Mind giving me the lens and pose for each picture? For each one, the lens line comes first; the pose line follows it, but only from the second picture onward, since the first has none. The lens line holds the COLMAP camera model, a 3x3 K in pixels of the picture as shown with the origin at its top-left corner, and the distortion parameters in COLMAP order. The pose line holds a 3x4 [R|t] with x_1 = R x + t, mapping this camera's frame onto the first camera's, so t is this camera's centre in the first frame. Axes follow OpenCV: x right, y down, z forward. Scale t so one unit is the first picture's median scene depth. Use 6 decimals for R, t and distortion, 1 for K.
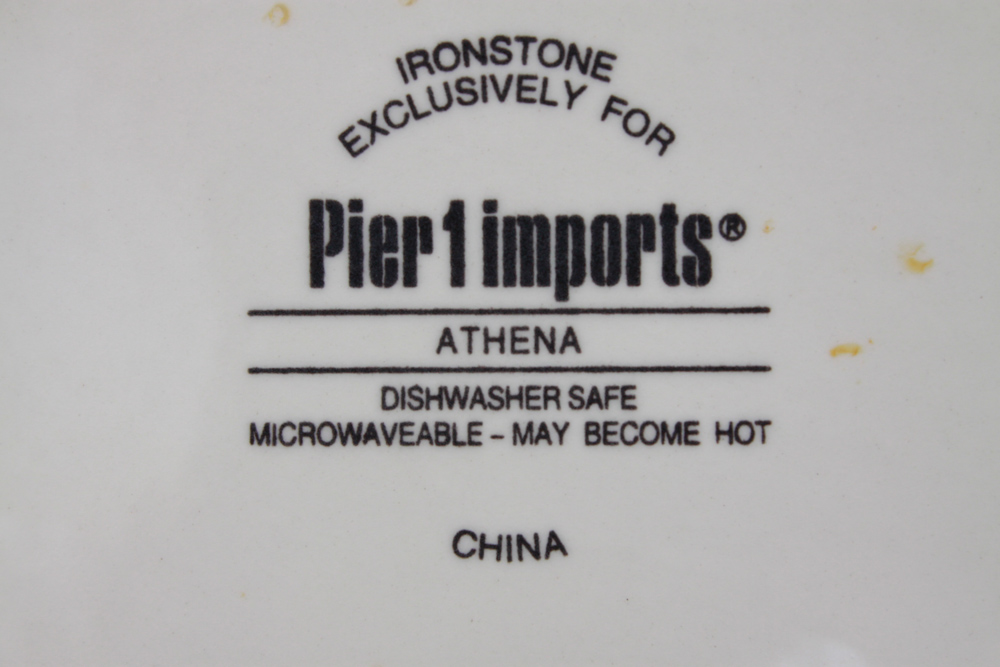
lens RADIAL K [[2308.8, 0, 499.8], [0, 2308.8, 329.2], [0, 0, 1]] dist [0.034951, 0.000000]
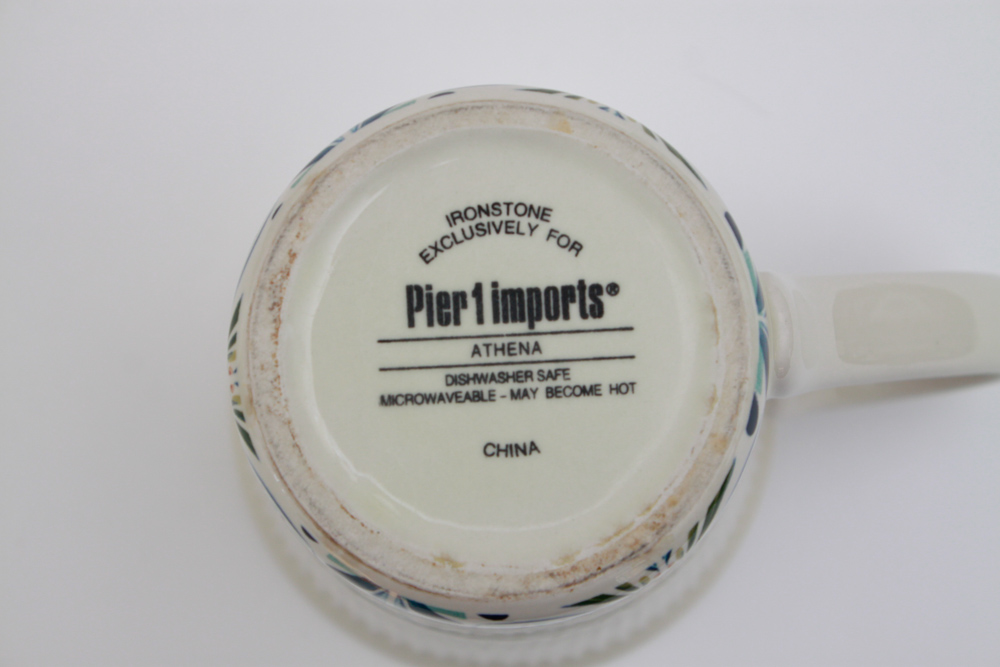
lens RADIAL K [[2394.2, 0, 500.8], [0, 2394.2, 326.1], [0, 0, 1]] dist [-1.057245, 0.000000]
pose [[0.998828, -0.047042, 0.011429, -0.024586], [0.046903, 0.998826, 0.012145, -0.041663], [-0.011986, -0.011594, 0.999861, -1.123395]]
